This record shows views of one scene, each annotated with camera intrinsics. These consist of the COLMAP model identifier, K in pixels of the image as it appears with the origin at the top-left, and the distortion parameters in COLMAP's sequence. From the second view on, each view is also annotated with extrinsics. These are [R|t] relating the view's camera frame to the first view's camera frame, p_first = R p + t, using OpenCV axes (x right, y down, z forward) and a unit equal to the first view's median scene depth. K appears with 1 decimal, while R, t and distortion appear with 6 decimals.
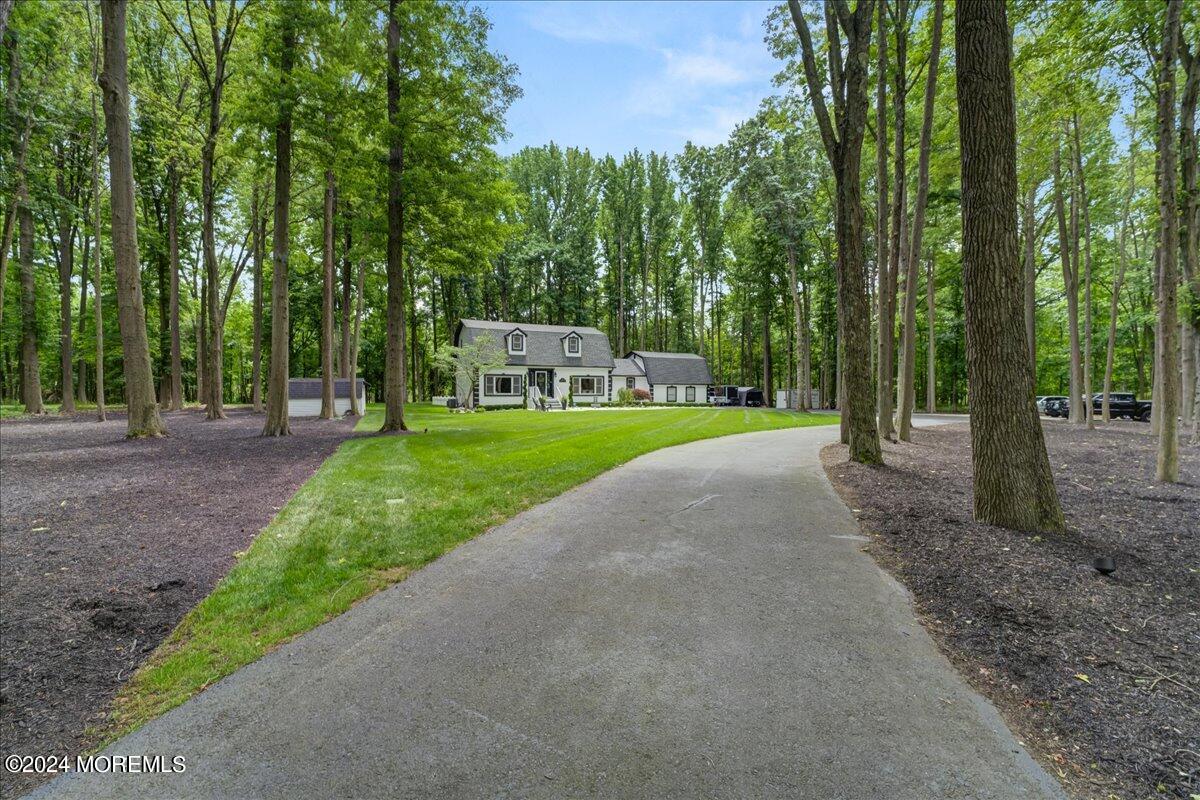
lens RADIAL K [[486.2, 0, 601.6], [0, 486.2, 401.1], [0, 0, 1]] dist [-0.006236, 0.001797]
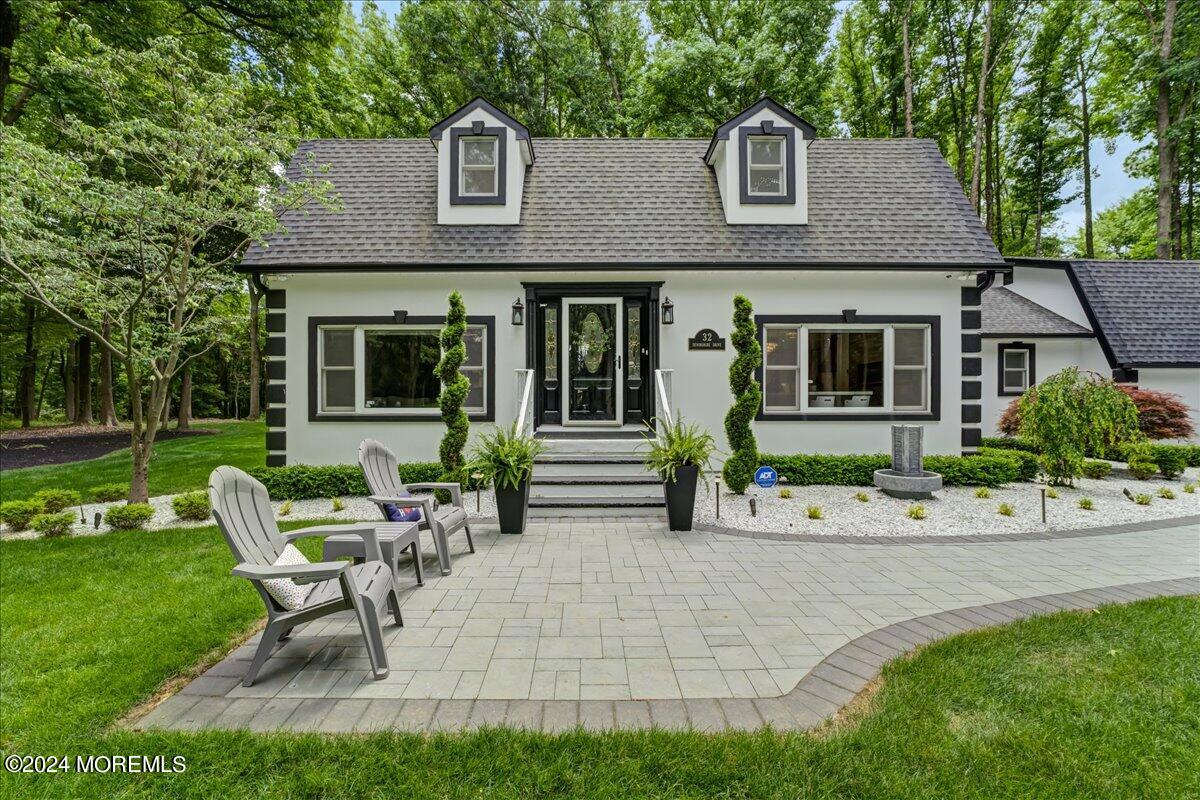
lens RADIAL K [[486.2, 0, 589.9], [0, 486.2, 400.9], [0, 0, 1]] dist [-0.006236, 0.001797]
pose [[0.893626, -0.004057, -0.448794, -0.028088], [-0.004297, 0.999836, -0.017596, -0.012296], [0.448792, 0.017653, 0.893462, 0.667071]]
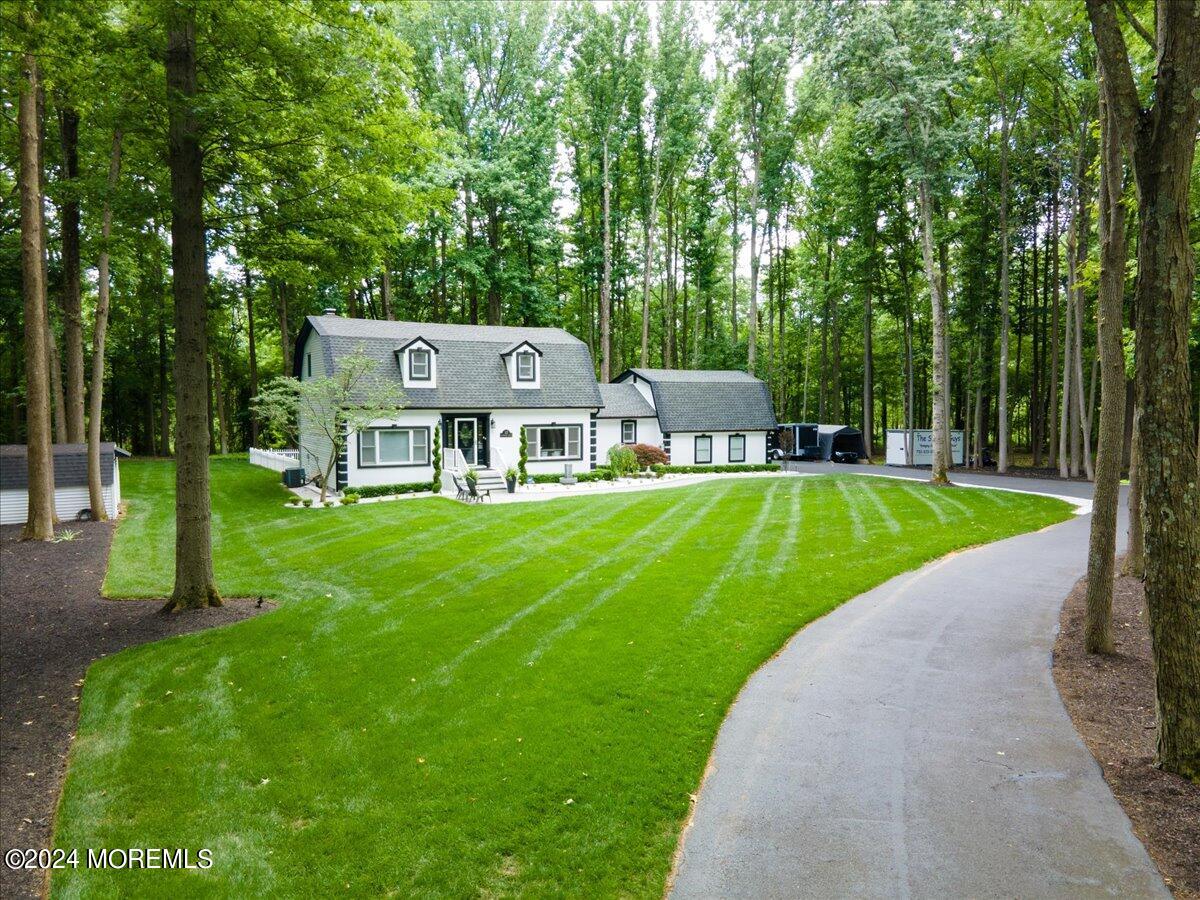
lens RADIAL K [[872.6, 0, 609.8], [0, 872.6, 448.1], [0, 0, 1]] dist [0.064296, -0.009966]
pose [[0.998163, -0.005754, 0.060315, -0.020155], [0.003783, 0.999457, 0.032745, -0.048392], [-0.060470, -0.032457, 0.997642, 0.028120]]
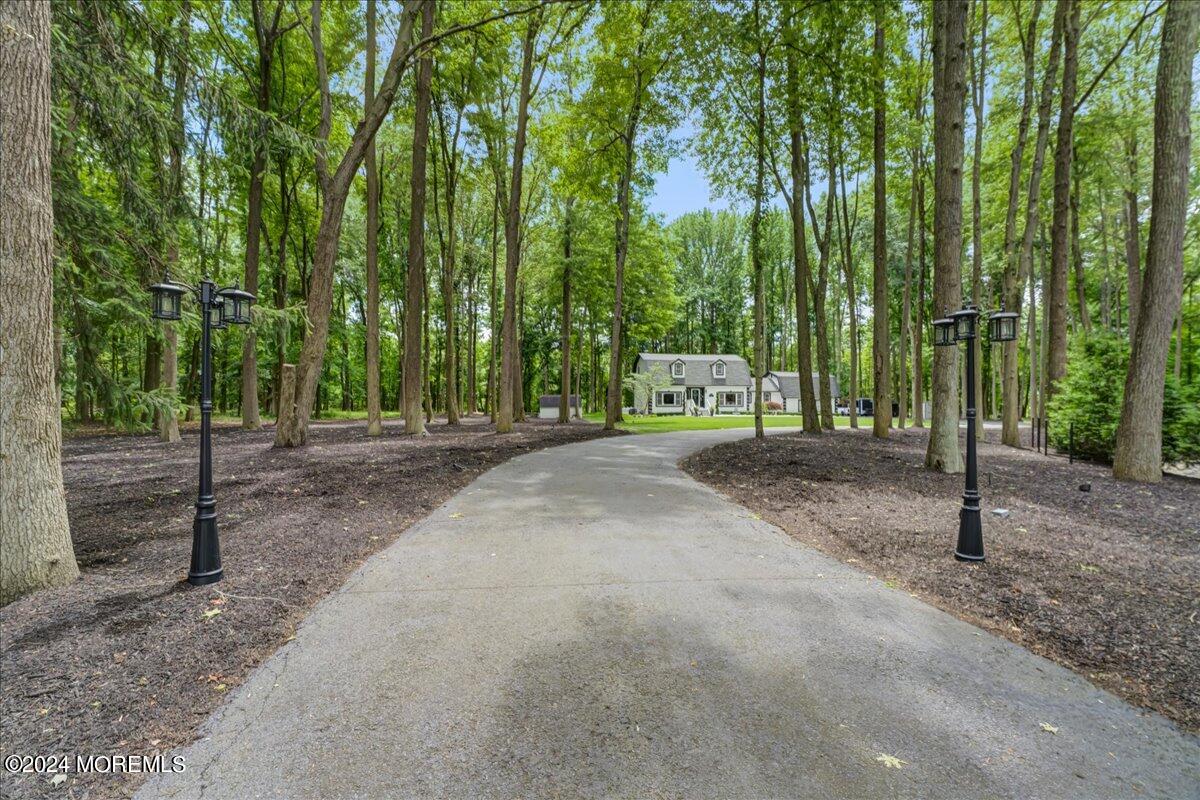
lens RADIAL K [[486.2, 0, 597.1], [0, 486.2, 403.8], [0, 0, 1]] dist [-0.006236, 0.001797]
pose [[0.945304, -0.002727, -0.326178, 0.052537], [-0.005761, 0.999670, -0.025054, 0.014671], [0.326138, 0.025563, 0.944976, -0.338906]]
